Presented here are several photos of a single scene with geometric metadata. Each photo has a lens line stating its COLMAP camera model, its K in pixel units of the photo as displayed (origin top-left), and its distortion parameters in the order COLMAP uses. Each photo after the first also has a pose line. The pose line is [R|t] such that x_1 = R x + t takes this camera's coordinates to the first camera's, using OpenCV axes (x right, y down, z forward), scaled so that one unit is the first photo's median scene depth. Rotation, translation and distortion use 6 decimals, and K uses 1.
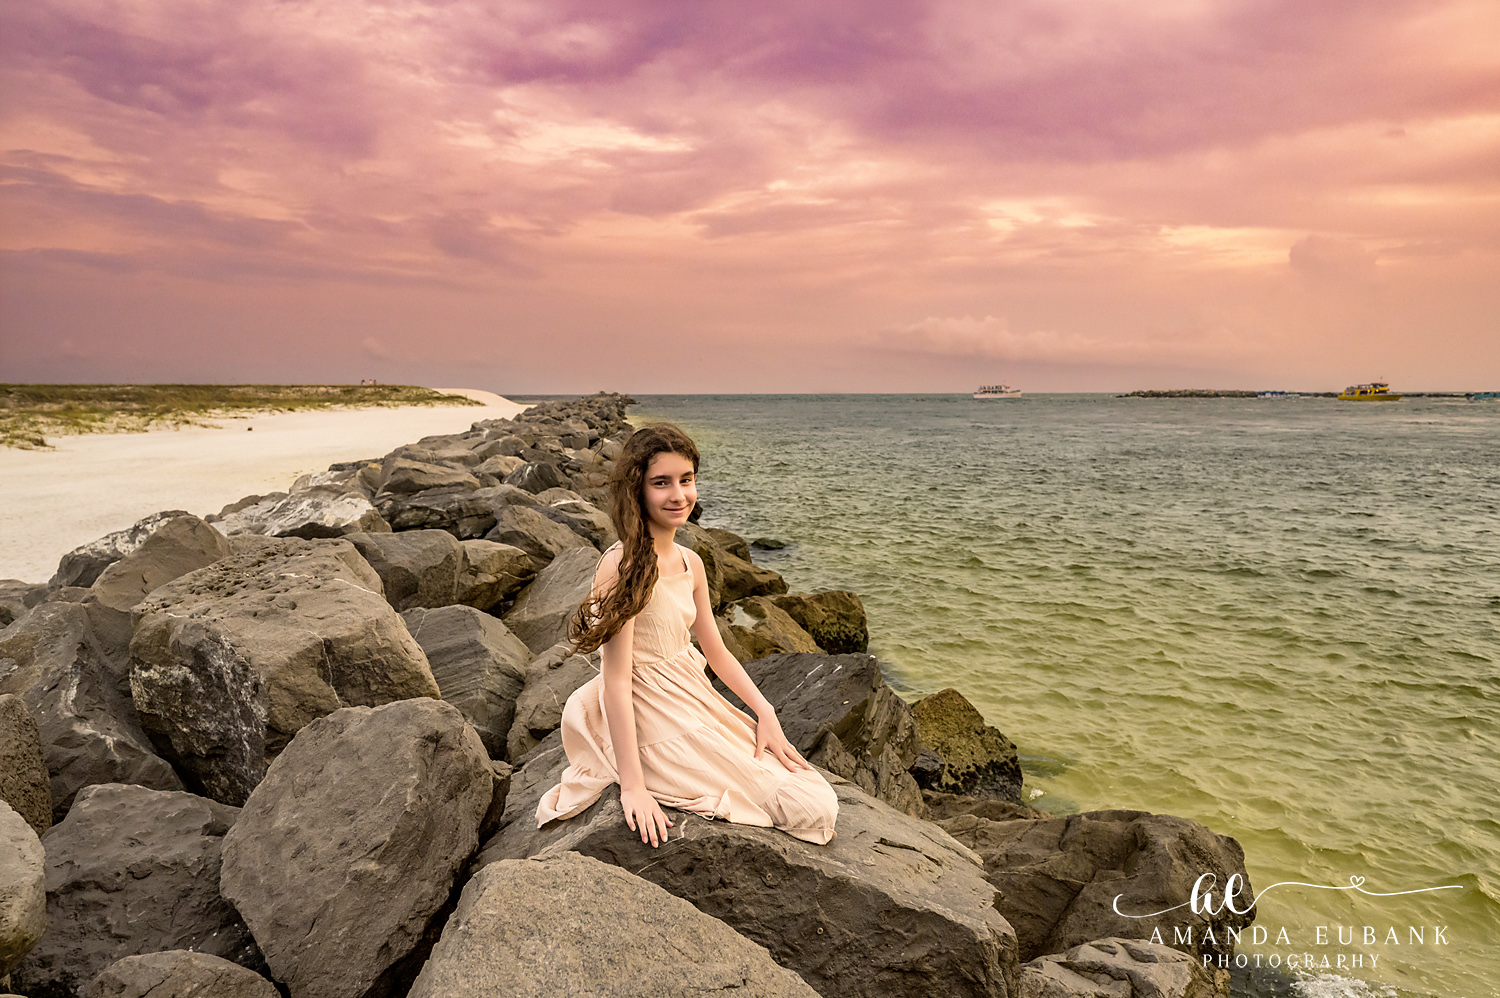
lens RADIAL K [[915.8, 0, 748.6], [0, 915.8, 495.8], [0, 0, 1]] dist [-0.000948, -0.000542]
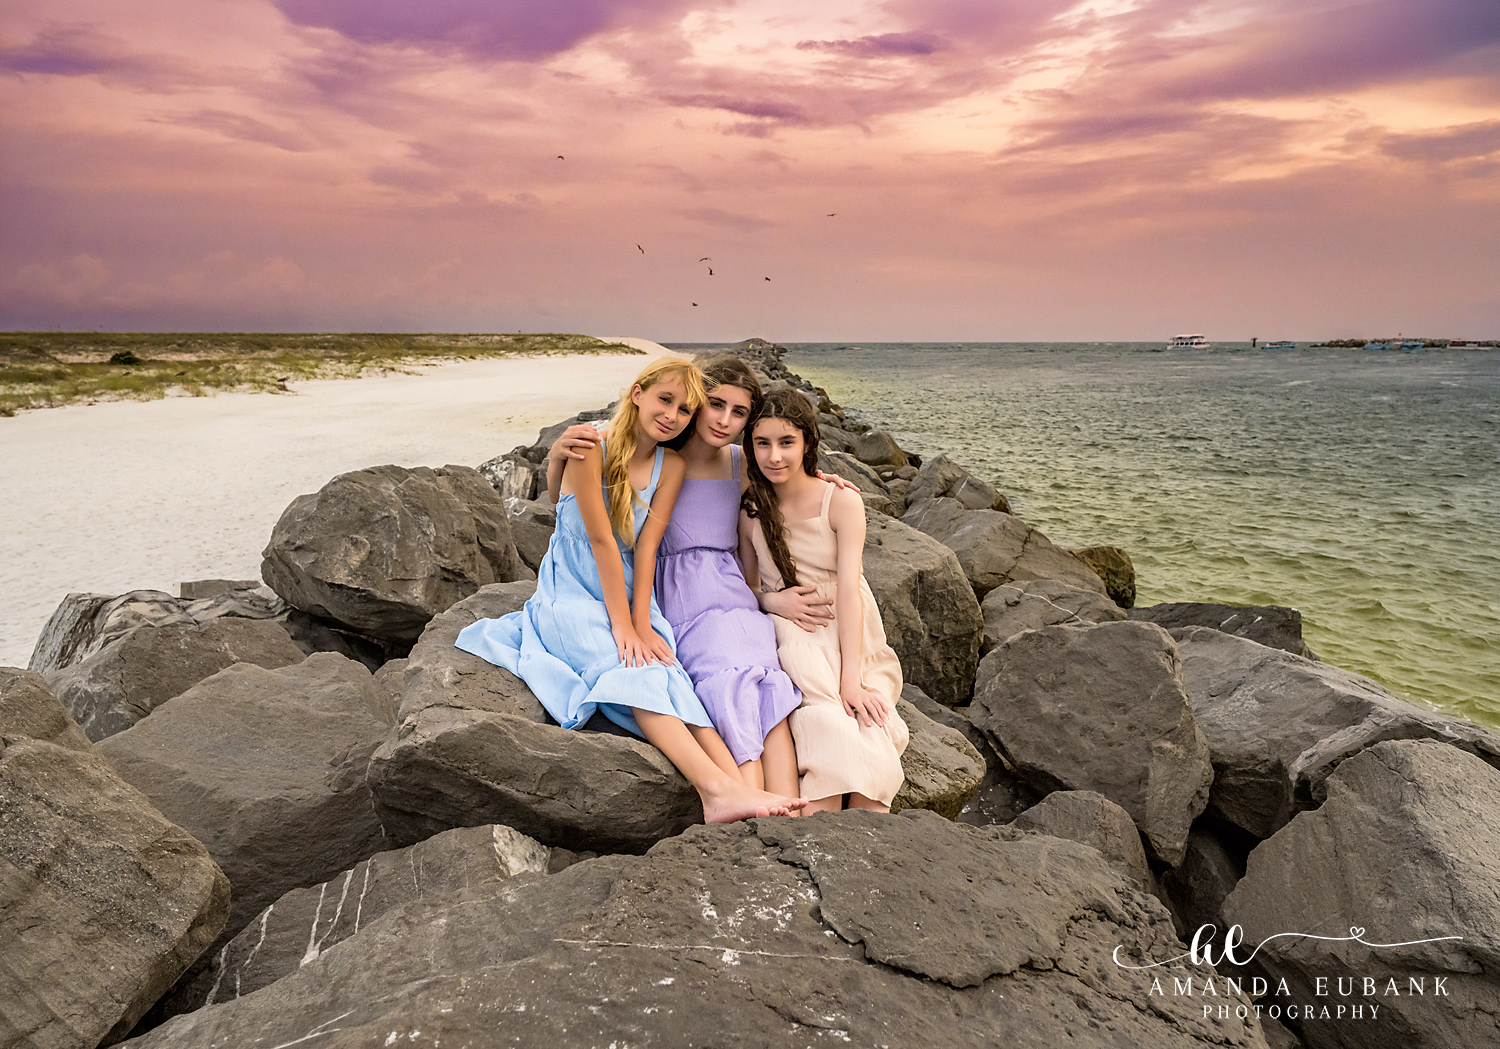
lens RADIAL K [[917.4, 0, 736.5], [0, 917.4, 531.1], [0, 0, 1]] dist [-0.002026, 0.000223]
pose [[0.986795, 0.034310, -0.158297, -0.350407], [-0.019514, 0.995372, 0.094090, -0.002175], [0.160793, -0.089759, 0.982898, -0.145863]]
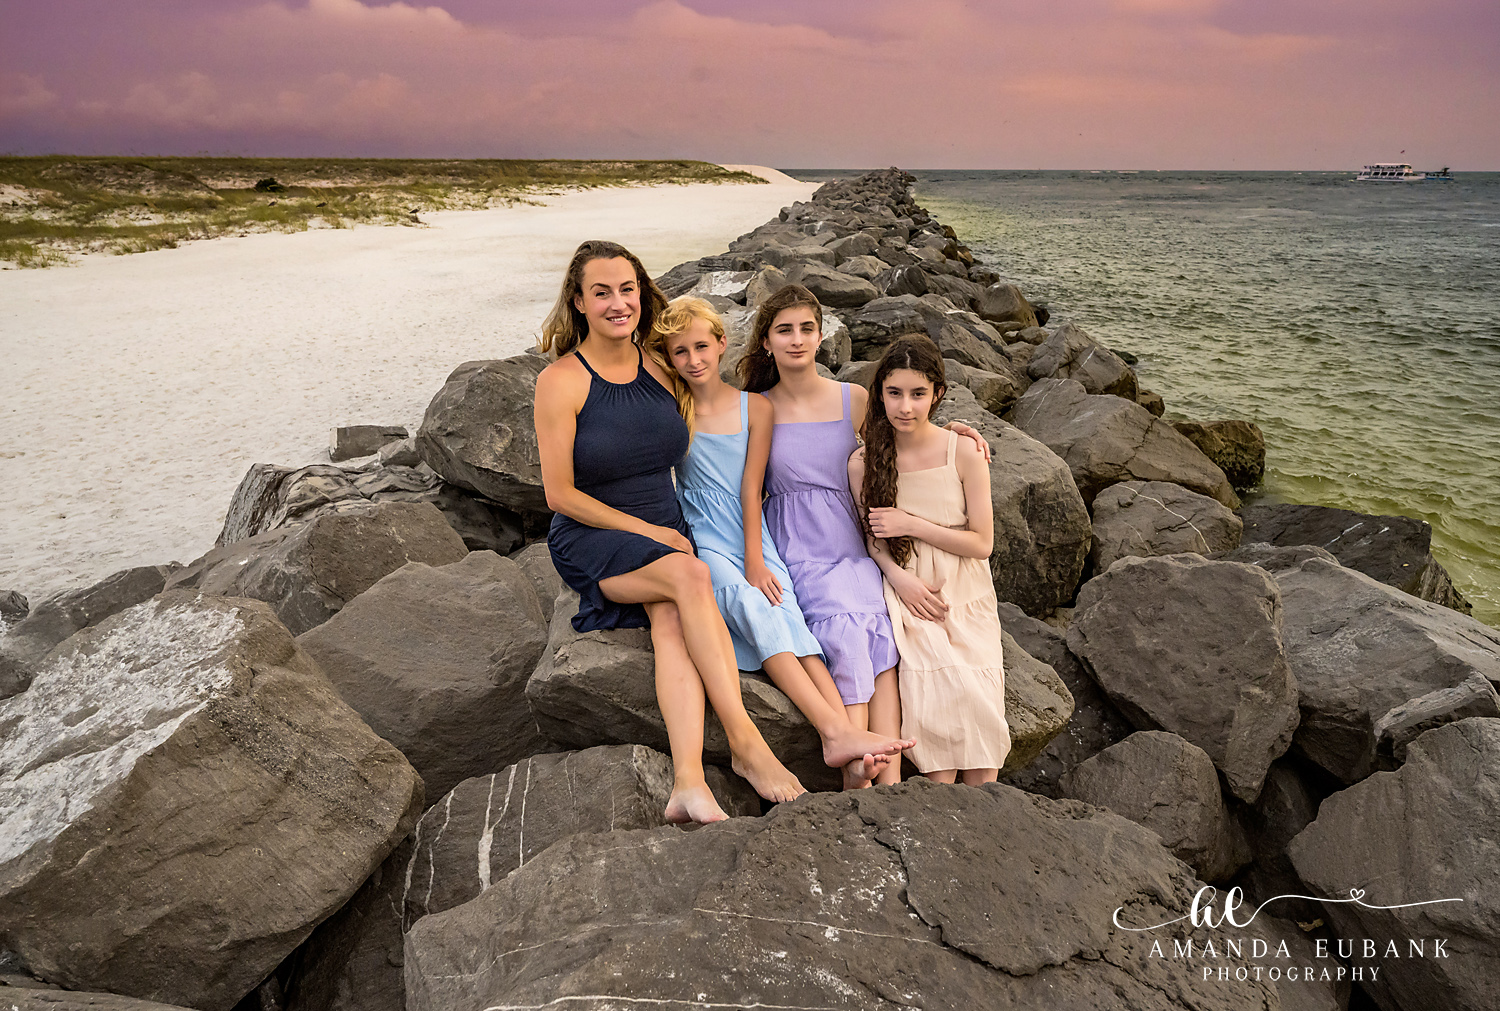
lens RADIAL K [[909.5, 0, 745.1], [0, 909.5, 507.8], [0, 0, 1]] dist [-0.002941, 0.001108]
pose [[0.960105, 0.104823, -0.259252, -0.350689], [-0.037925, 0.967330, 0.250667, -0.070675], [0.277057, -0.230834, 0.932714, -0.171756]]
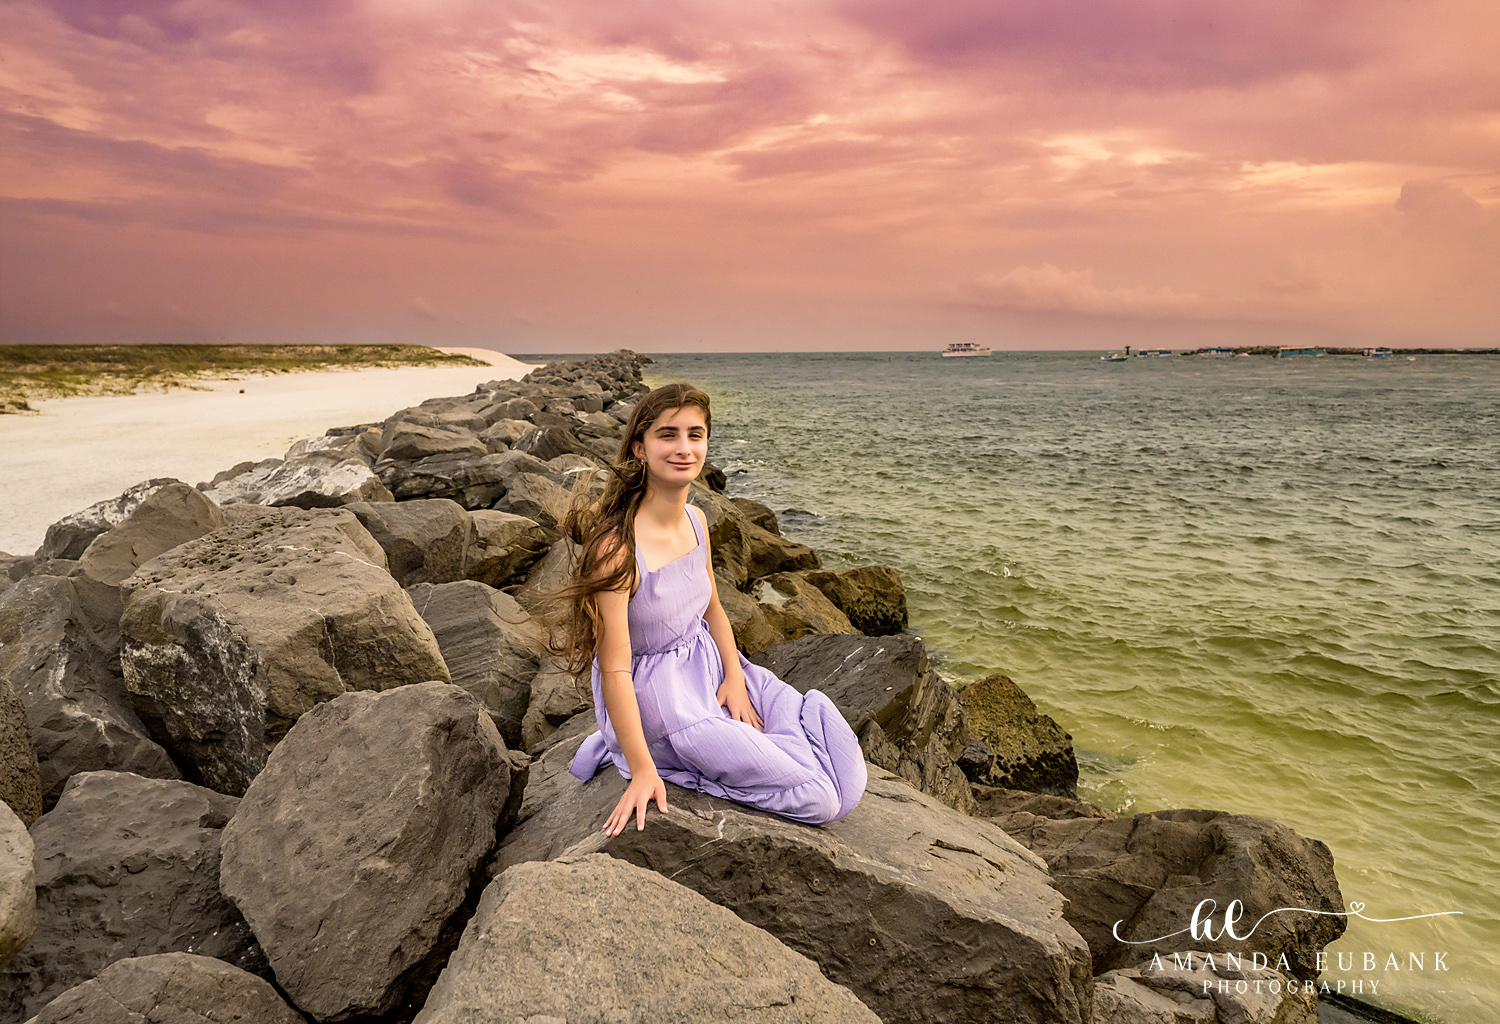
lens RADIAL K [[991.1, 0, 742.2], [0, 991.1, 496.1], [0, 0, 1]] dist [-0.001317, -0.001331]
pose [[0.999478, 0.001578, -0.032259, -0.008217], [-0.000506, 0.999449, 0.033200, 0.000991], [0.032294, -0.033166, 0.998928, 0.013657]]
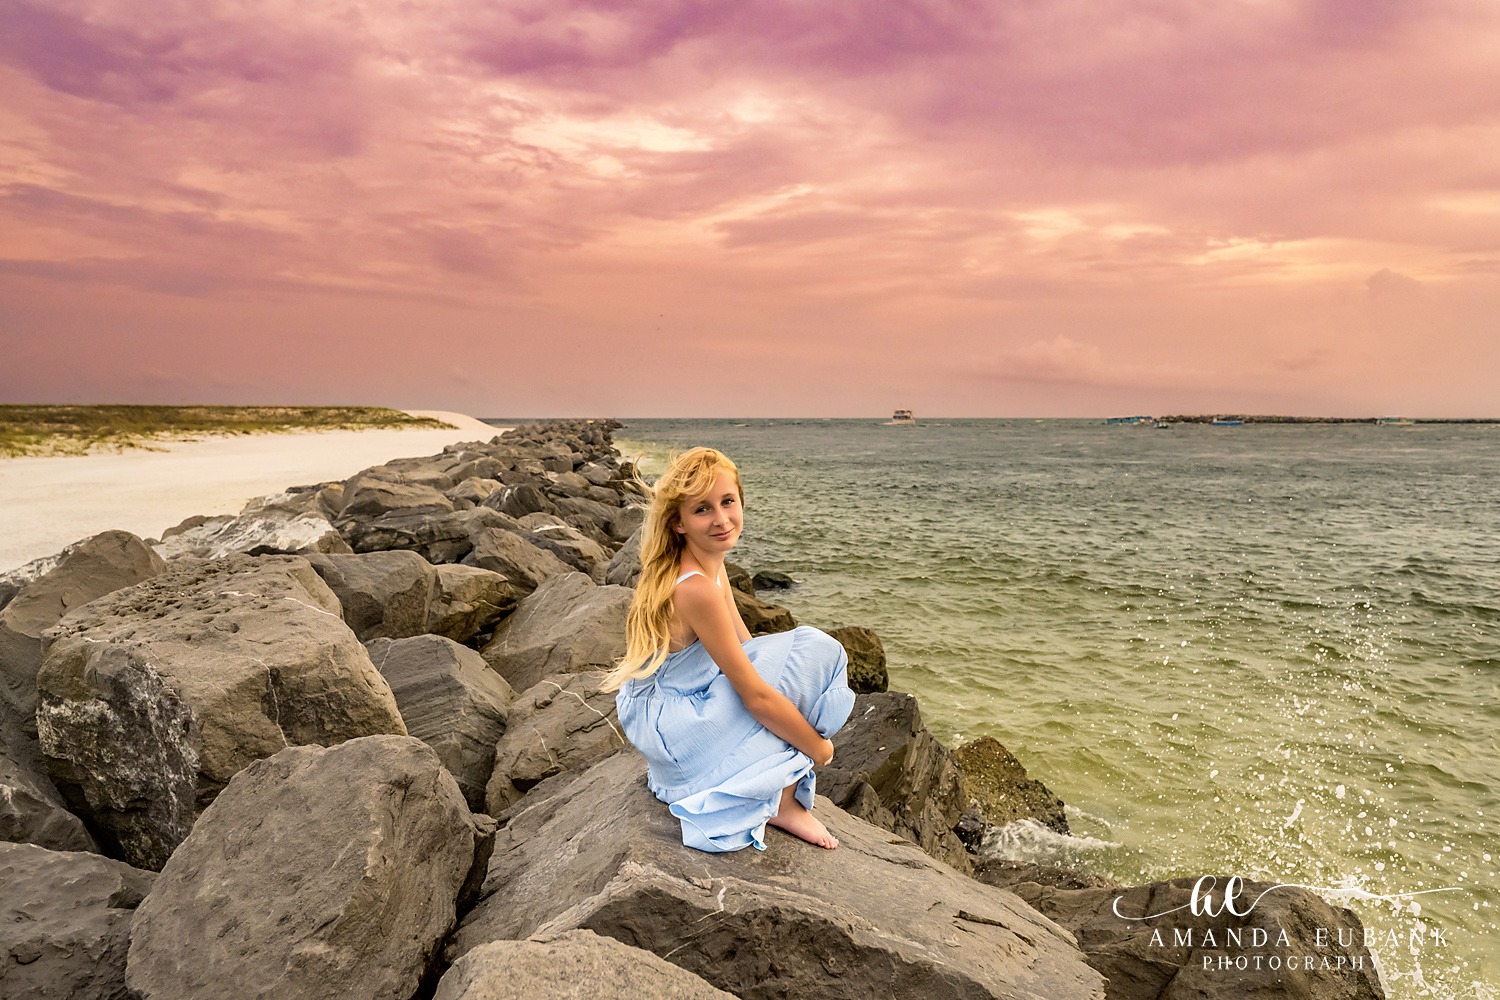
lens RADIAL K [[997.0, 0, 751.3], [0, 997.0, 479.4], [0, 0, 1]] dist [-0.001794, 0.000058]
pose [[0.999974, 0.002416, 0.006818, -0.022066], [-0.002072, 0.998751, -0.049921, 0.020370], [-0.006930, 0.049905, 0.998730, 0.056015]]
